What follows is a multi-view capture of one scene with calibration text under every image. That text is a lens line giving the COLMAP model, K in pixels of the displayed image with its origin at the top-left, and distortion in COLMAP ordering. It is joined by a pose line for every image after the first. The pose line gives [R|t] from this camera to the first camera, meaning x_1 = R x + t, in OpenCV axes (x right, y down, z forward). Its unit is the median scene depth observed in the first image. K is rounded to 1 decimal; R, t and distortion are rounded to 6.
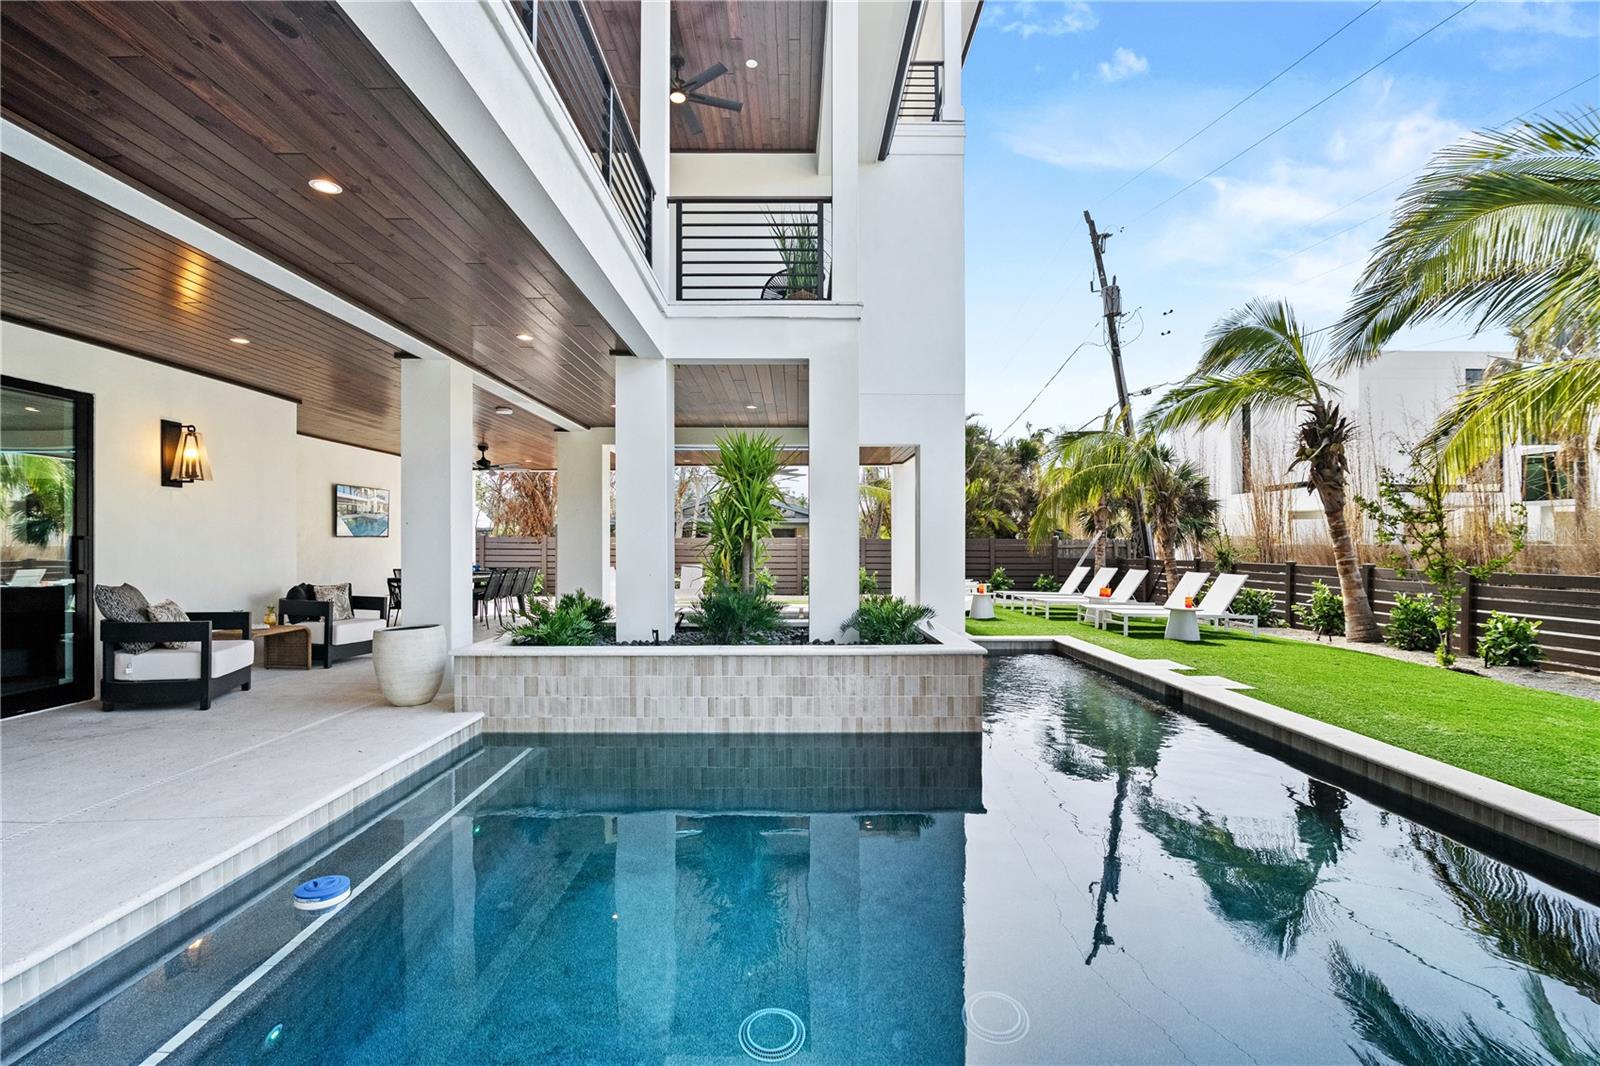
lens RADIAL K [[739.3, 0, 800.0], [0, 739.3, 533.0], [0, 0, 1]] dist [-0.000769, -0.000071]
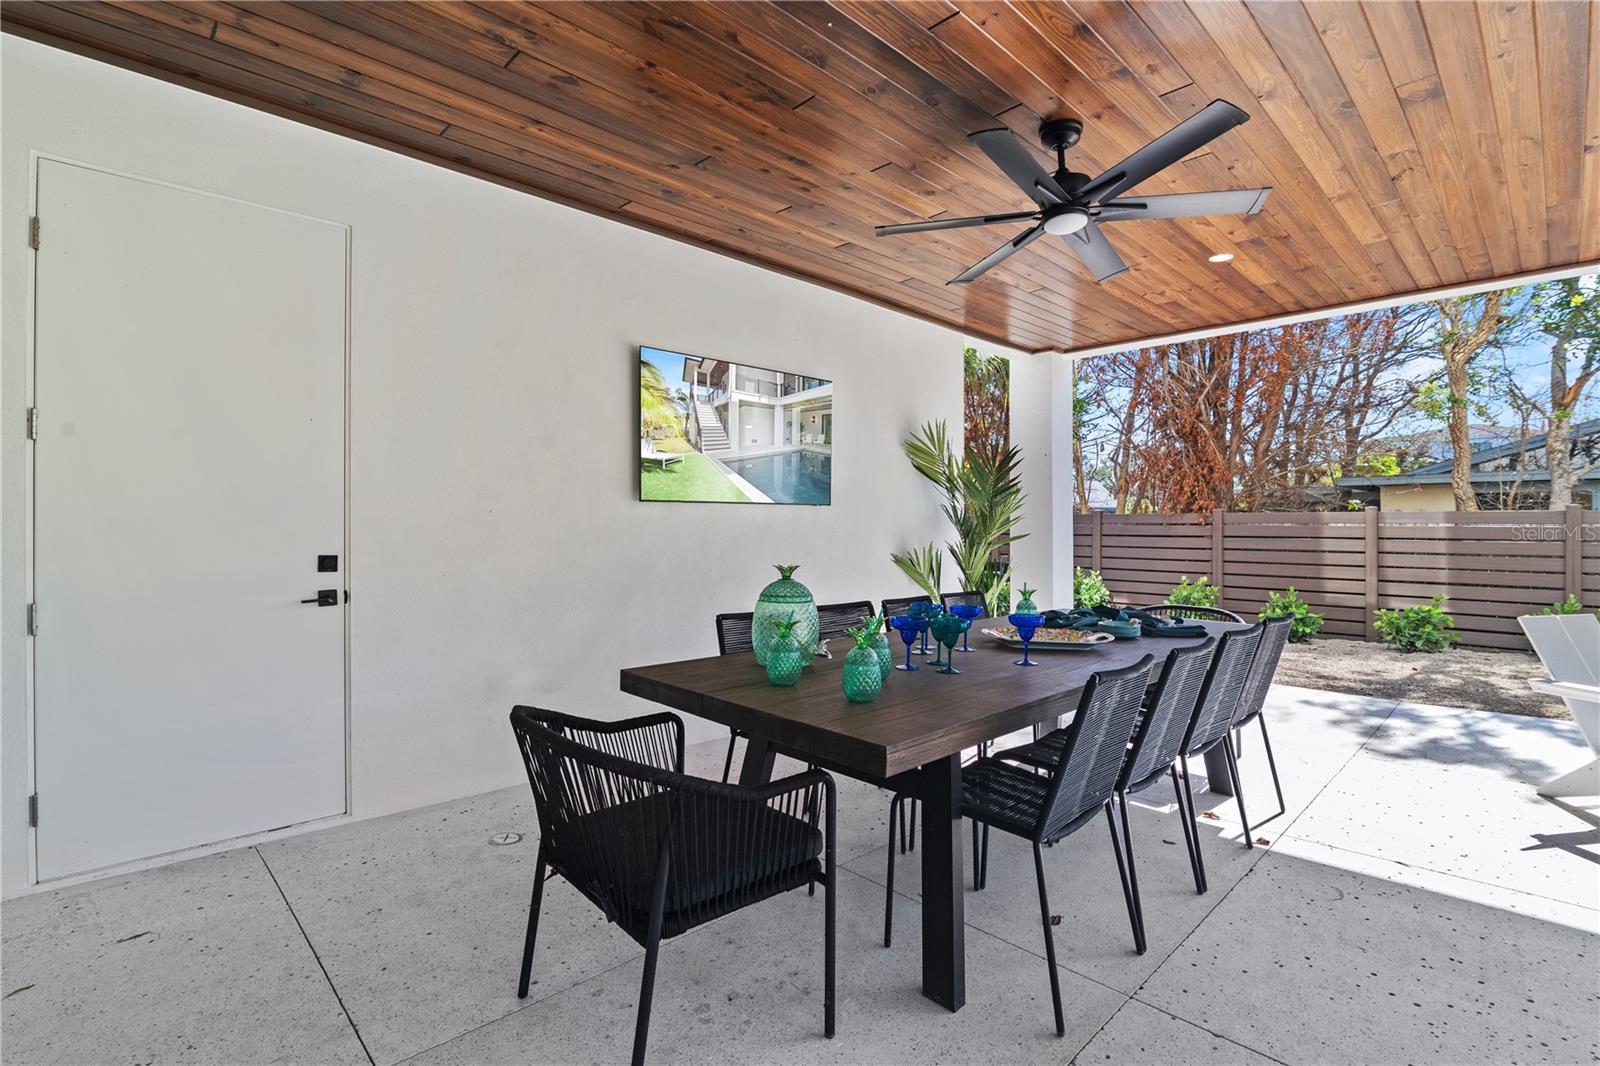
lens RADIAL K [[739.3, 0, 800.0], [0, 739.3, 533.0], [0, 0, 1]] dist [-0.000769, -0.000071]
pose [[0.693106, 0.004320, -0.720823, -0.180127], [0.010680, 0.999811, 0.016262, 0.008086], [0.720757, -0.018969, 0.692929, 0.444213]]
